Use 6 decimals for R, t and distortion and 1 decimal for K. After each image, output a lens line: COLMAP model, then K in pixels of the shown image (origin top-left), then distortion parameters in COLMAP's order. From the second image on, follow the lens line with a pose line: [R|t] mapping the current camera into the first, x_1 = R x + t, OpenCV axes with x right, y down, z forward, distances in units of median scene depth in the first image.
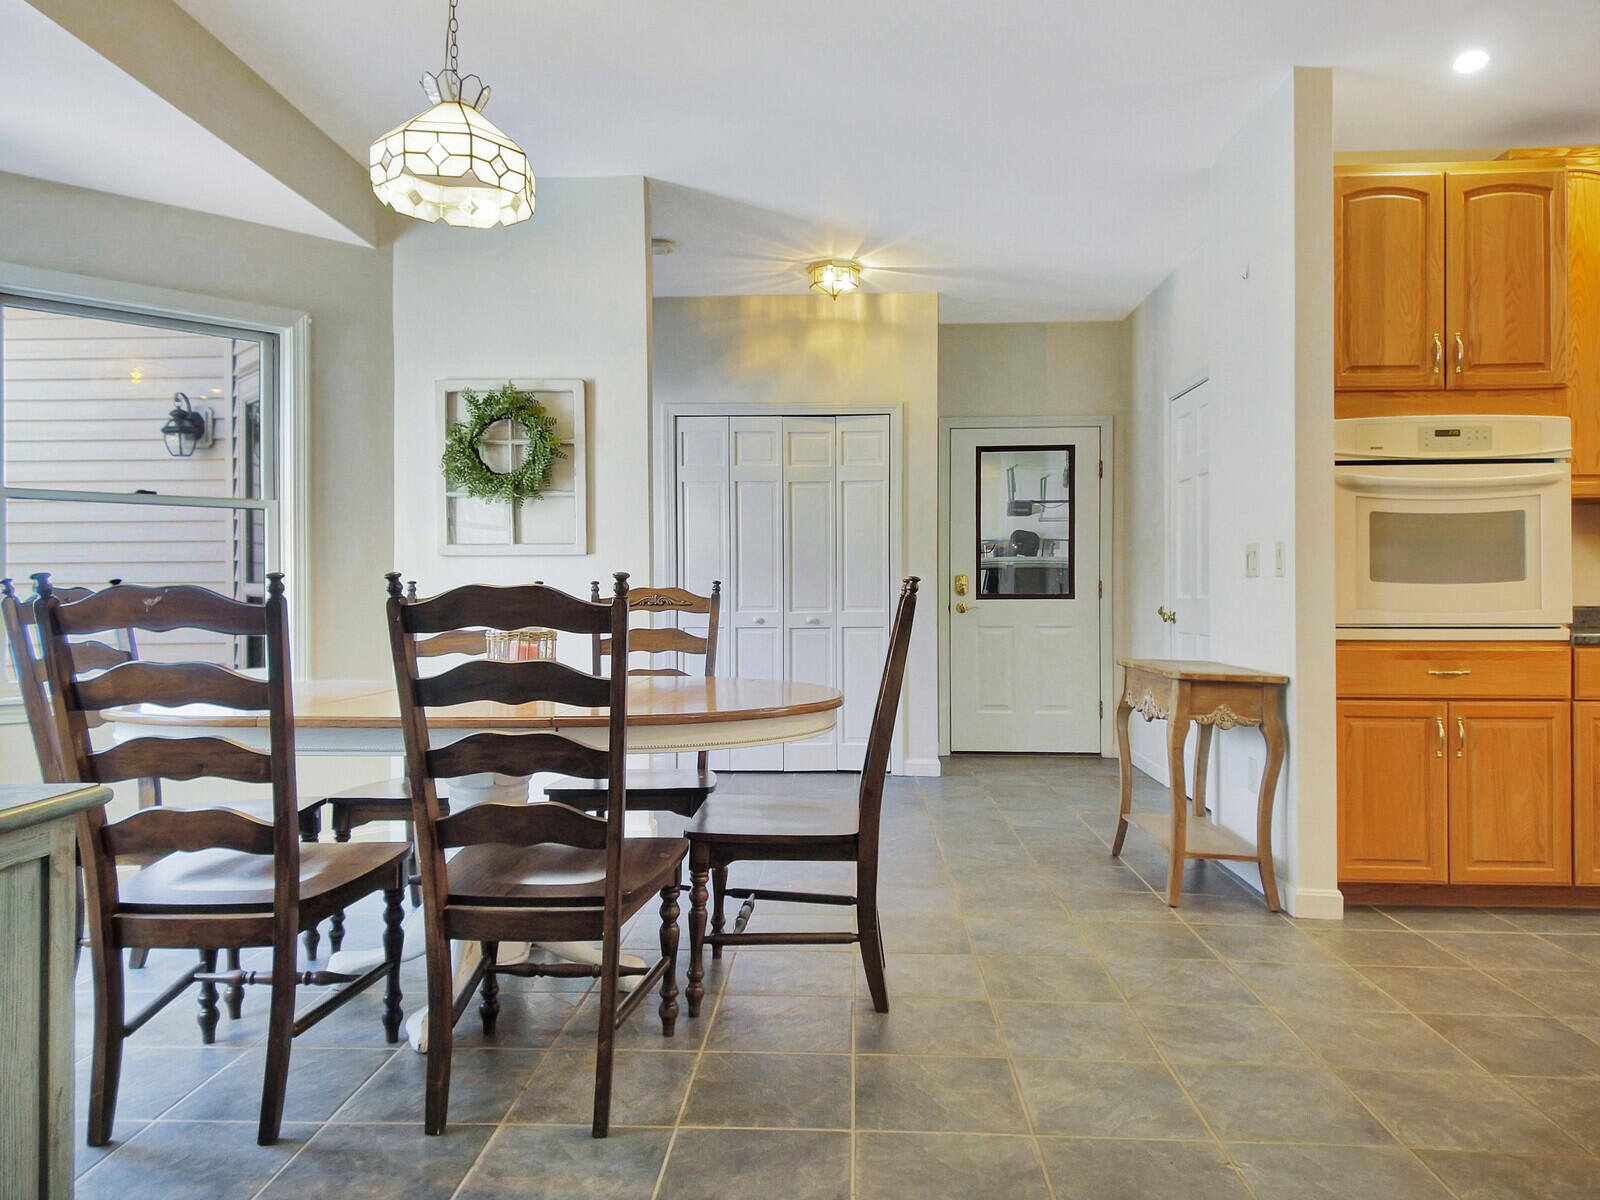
lens RADIAL K [[1092.0, 0, 800.0], [0, 1092.0, 600.0], [0, 0, 1]] dist [0.030135, -0.004051]
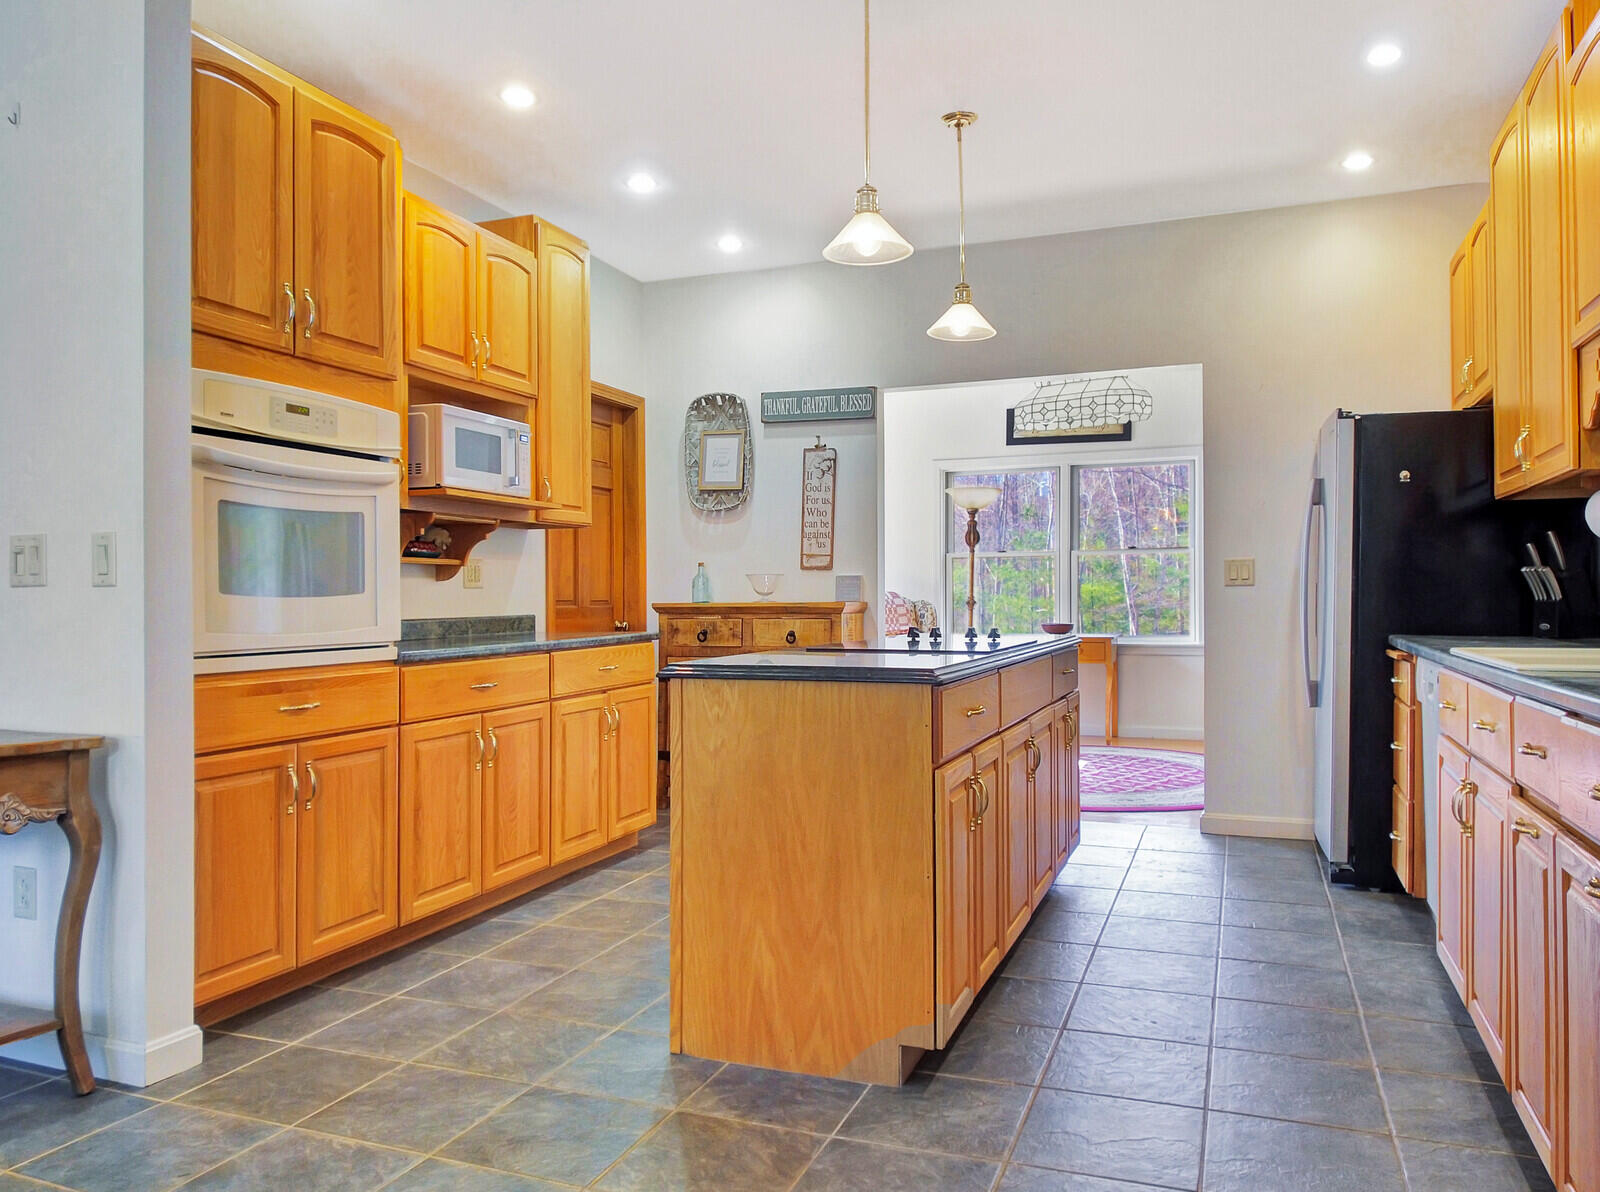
lens RADIAL K [[1140.0, 0, 800.0], [0, 1140.0, 596.0], [0, 0, 1]] dist [-0.009433, 0.001578]
pose [[0.301966, -0.005309, 0.953304, -0.095020], [0.018469, 0.999829, -0.000282, -0.008662], [-0.953140, 0.017691, 0.302013, 0.398496]]
